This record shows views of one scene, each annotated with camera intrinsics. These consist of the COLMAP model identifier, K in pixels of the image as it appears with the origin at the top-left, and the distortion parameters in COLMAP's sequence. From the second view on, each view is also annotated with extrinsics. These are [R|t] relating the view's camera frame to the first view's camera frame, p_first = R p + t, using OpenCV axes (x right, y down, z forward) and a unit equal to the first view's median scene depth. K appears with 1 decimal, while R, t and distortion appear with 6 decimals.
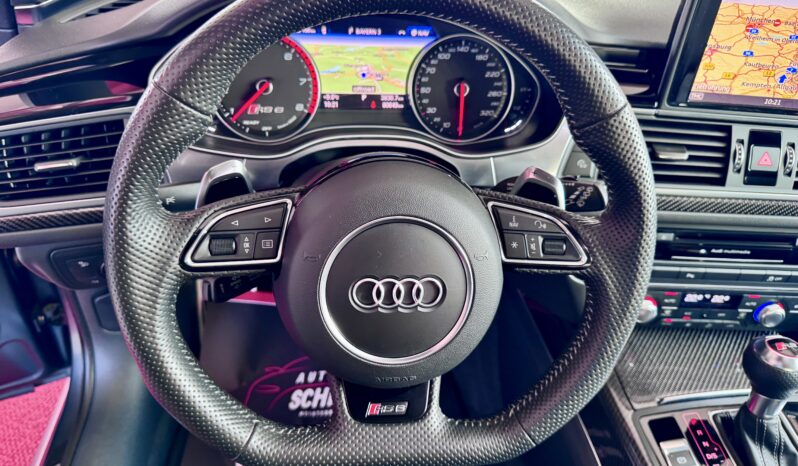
lens RADIAL K [[580.8, 0, 401.3], [0, 580.8, 239.4], [0, 0, 1]] dist [0.091696, -0.133635]
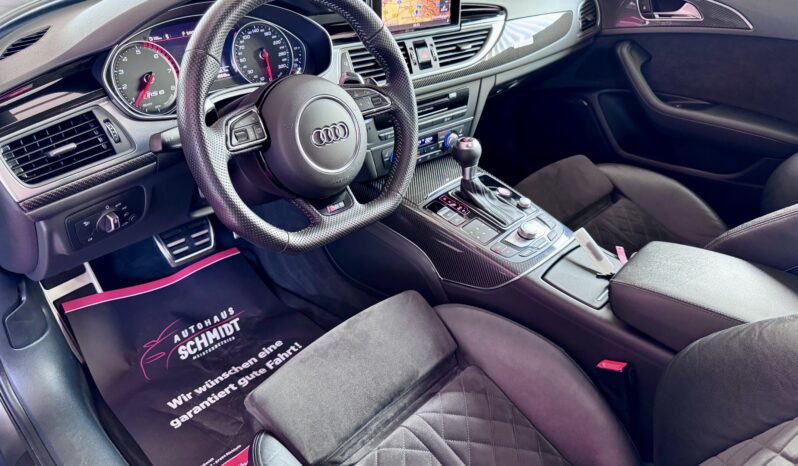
lens RADIAL K [[546.2, 0, 399.0], [0, 546.2, 233.0], [0, 0, 1]] dist [0.003481, 0.001218]
pose [[0.780936, -0.373903, 0.500335, -0.540421], [0.382470, 0.919553, 0.090218, 0.200093], [-0.493818, 0.120909, 0.861119, -0.418497]]
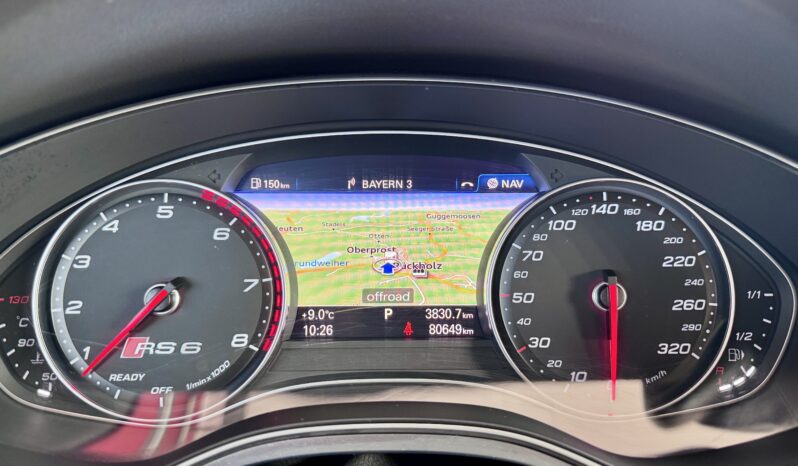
lens RADIAL K [[580.8, 0, 401.3], [0, 580.8, 239.4], [0, 0, 1]] dist [0.091696, -0.133635]
pose [[0.993907, -0.024231, -0.107521, -0.002263], [-0.012043, 0.945819, -0.324472, -0.152698], [0.109558, 0.323790, 0.939764, 0.559333]]
